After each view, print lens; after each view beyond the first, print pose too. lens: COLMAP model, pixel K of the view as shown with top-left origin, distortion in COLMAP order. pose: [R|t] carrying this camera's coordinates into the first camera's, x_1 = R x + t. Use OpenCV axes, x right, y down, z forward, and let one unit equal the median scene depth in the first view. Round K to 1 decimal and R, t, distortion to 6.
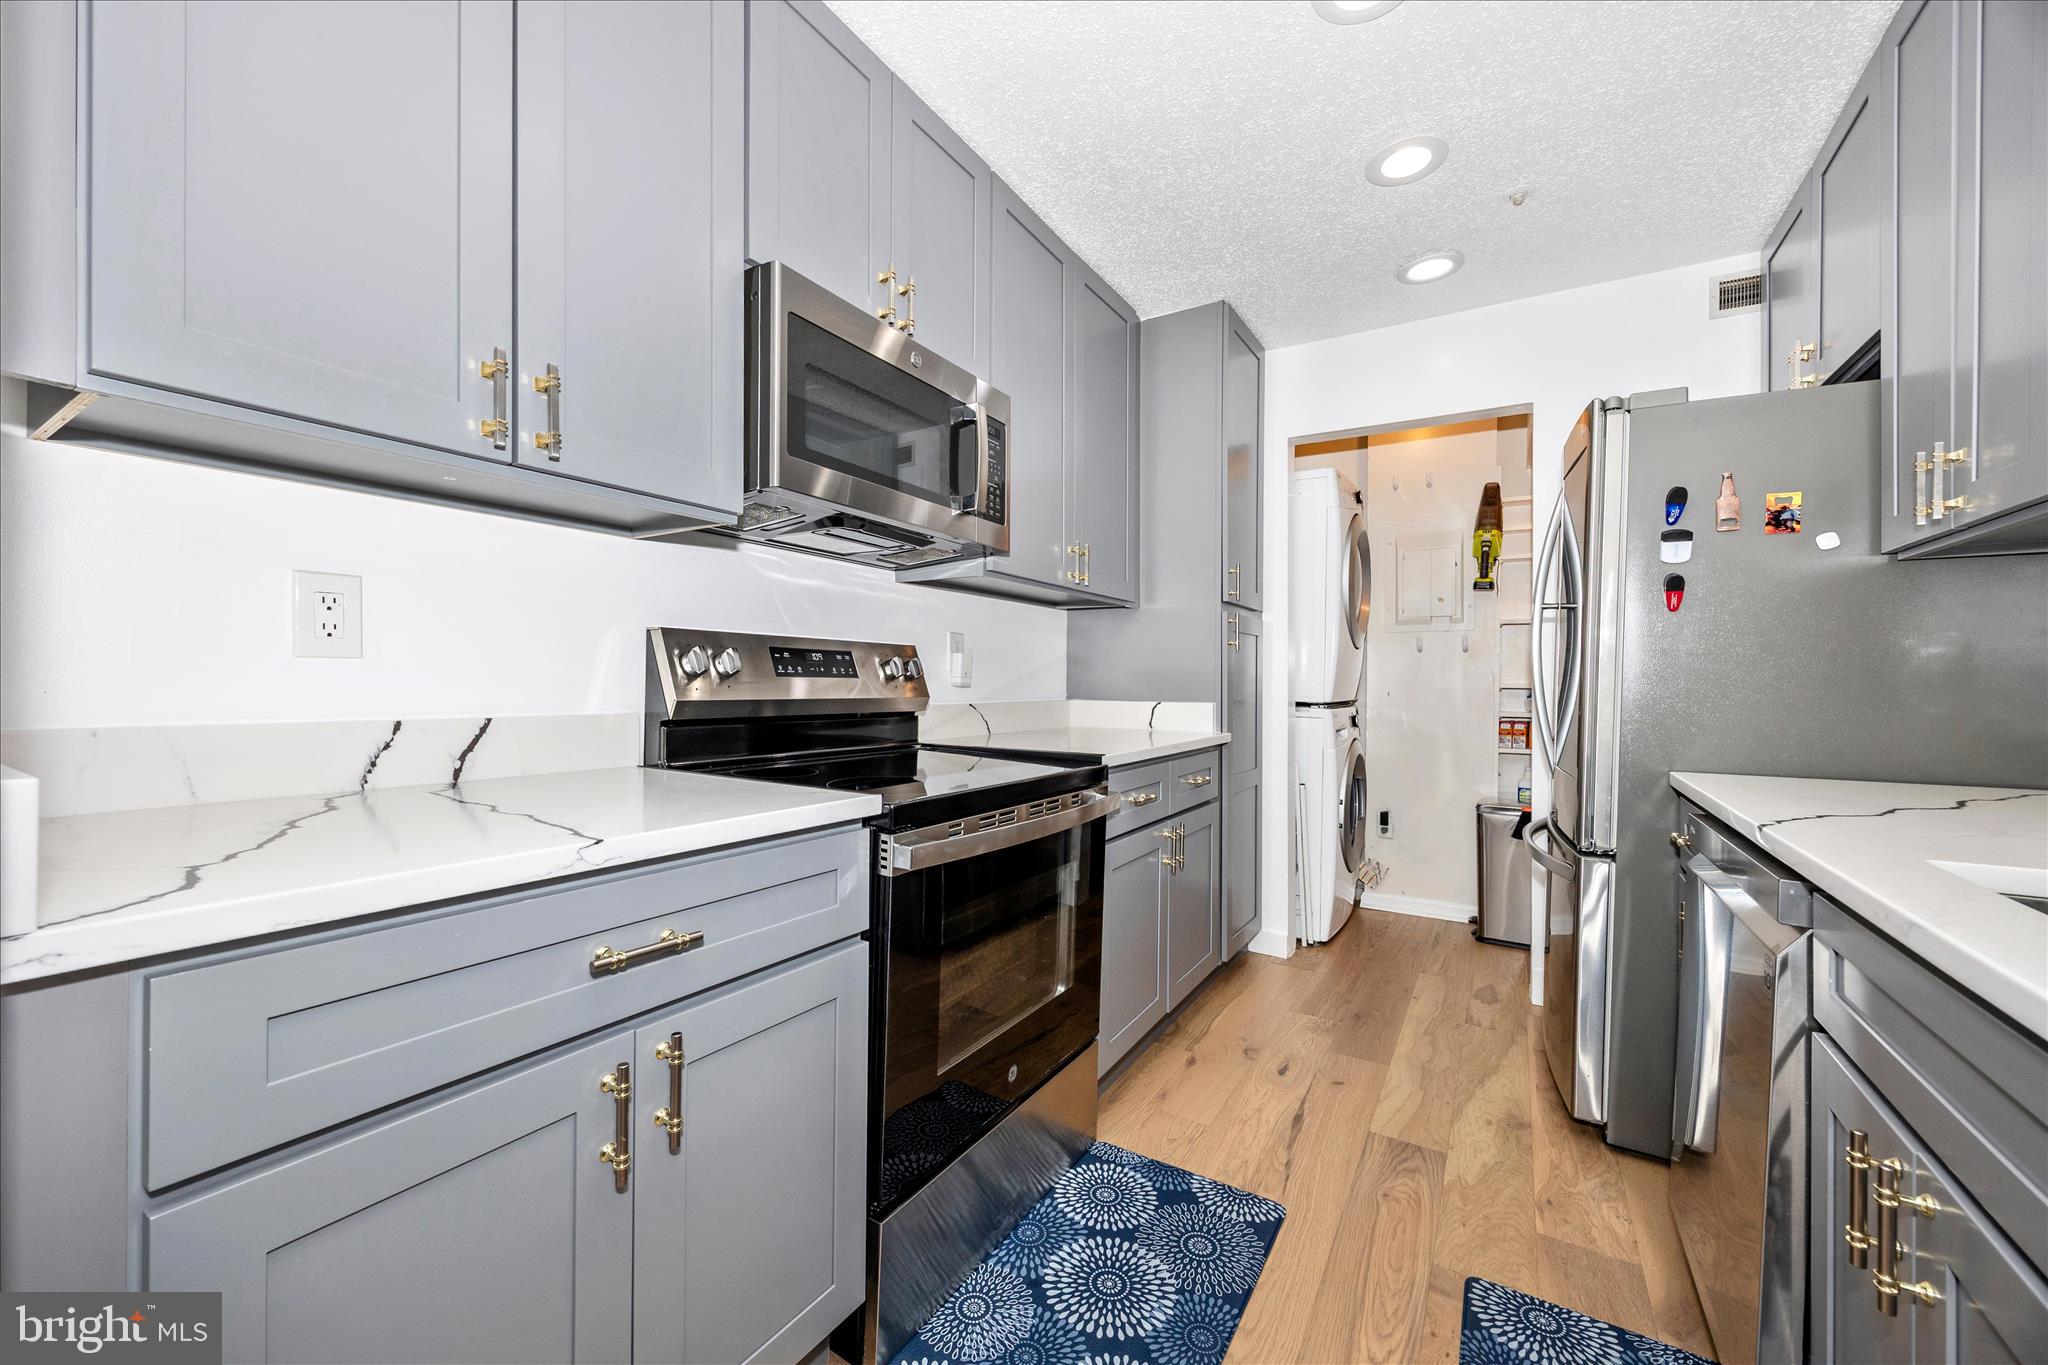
lens RADIAL K [[784.3, 0, 1024.0], [0, 784.3, 681.0], [0, 0, 1]] dist [0.005776, -0.001078]
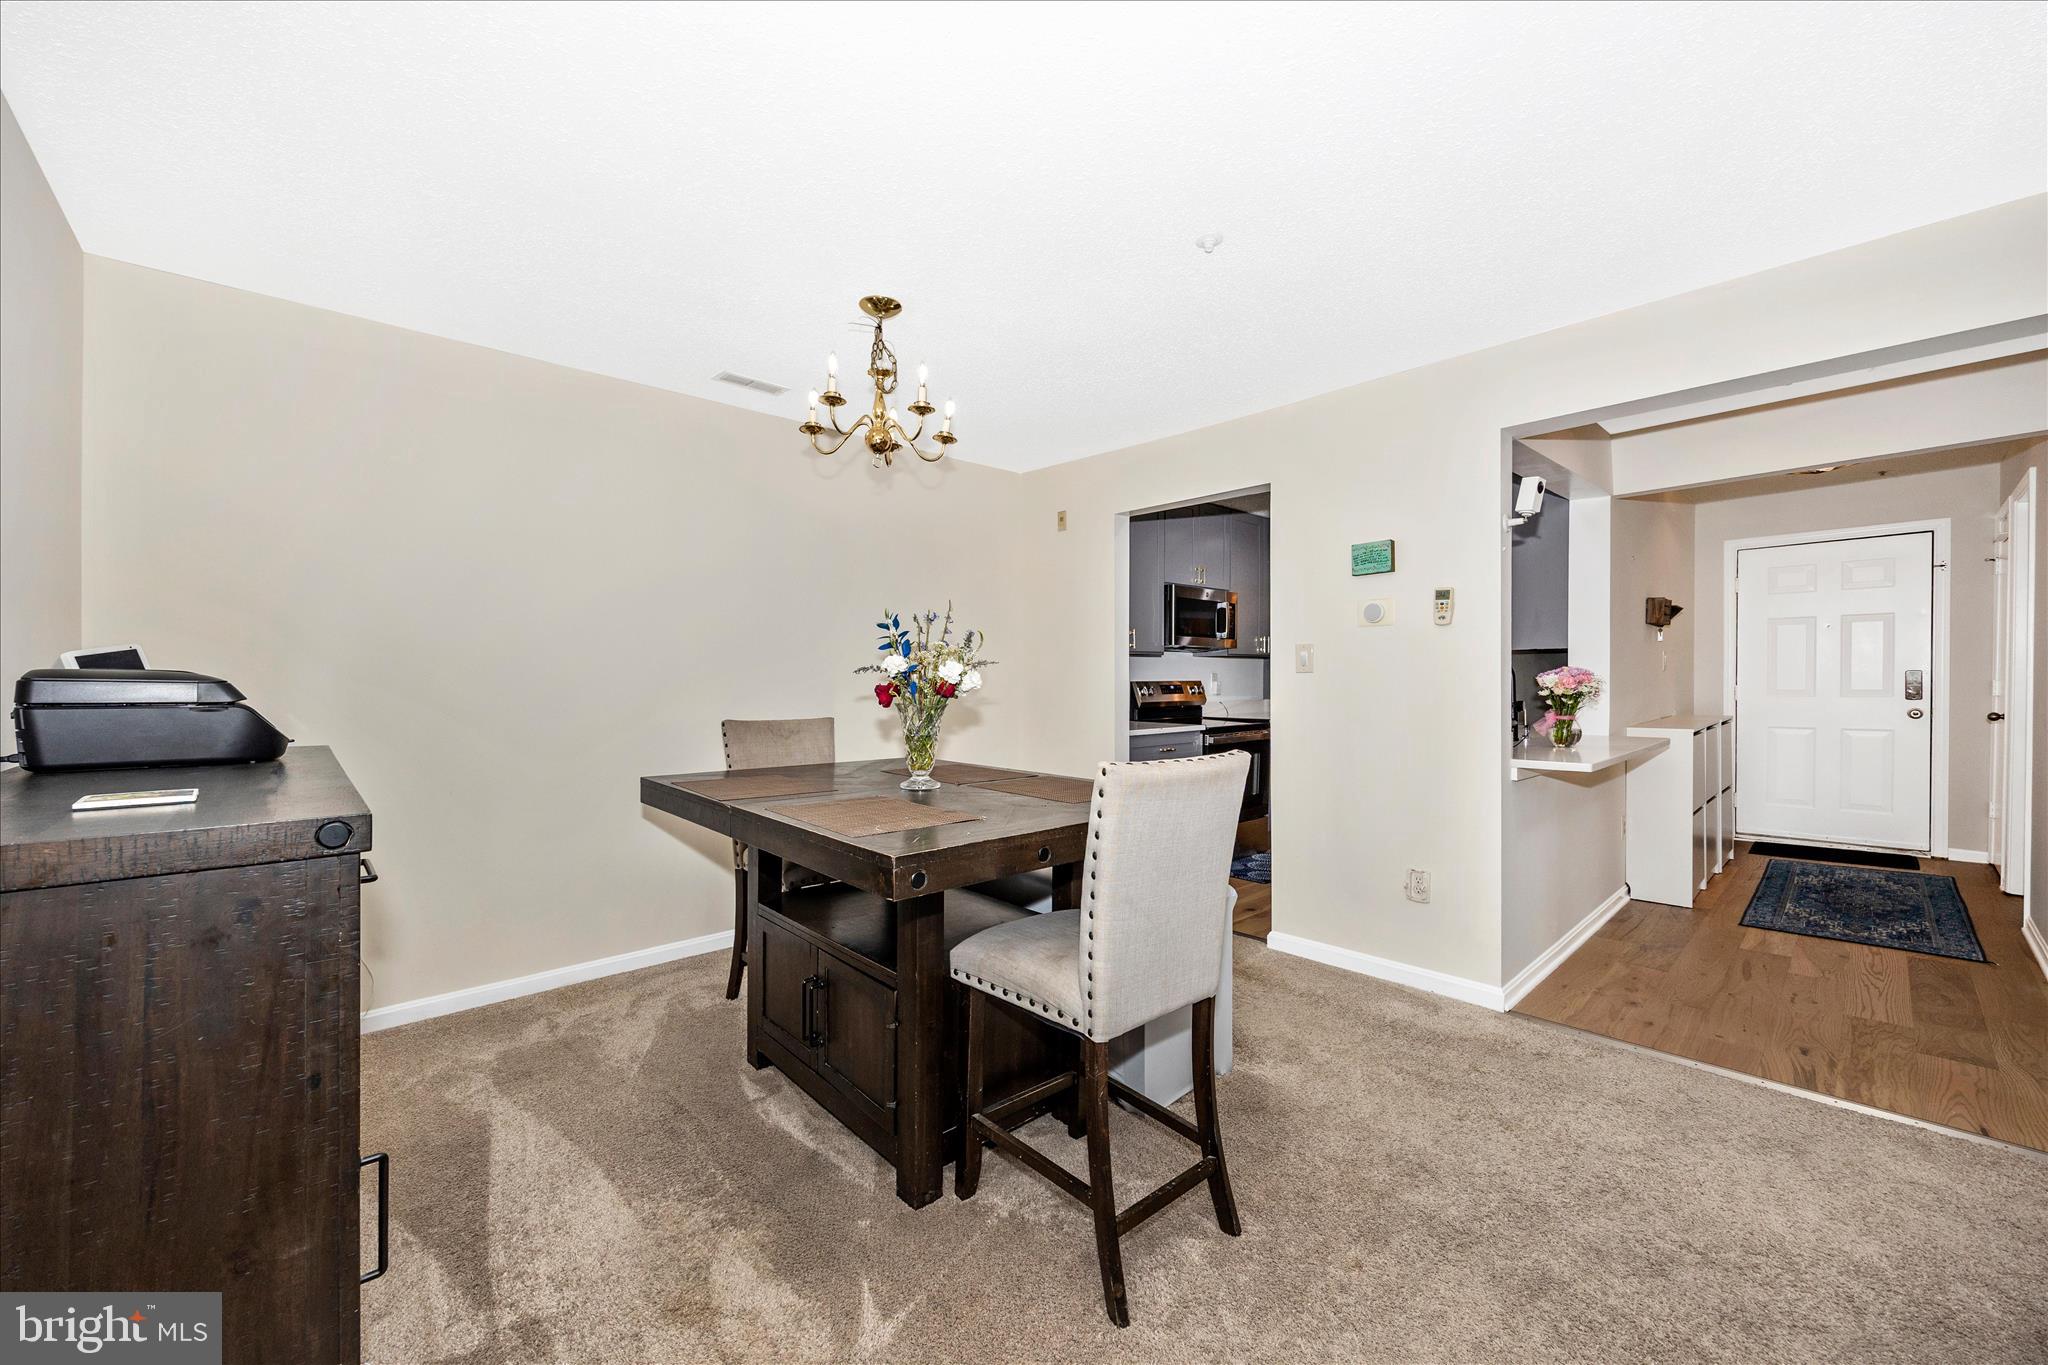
lens RADIAL K [[784.3, 0, 1033.3], [0, 784.3, 680.6], [0, 0, 1]] dist [0.005776, -0.001078]
pose [[0.969831, -0.022550, -0.242731, -0.054528], [0.022187, 0.999745, -0.004230, -0.059334], [0.242765, -0.001283, 0.970084, -2.213152]]
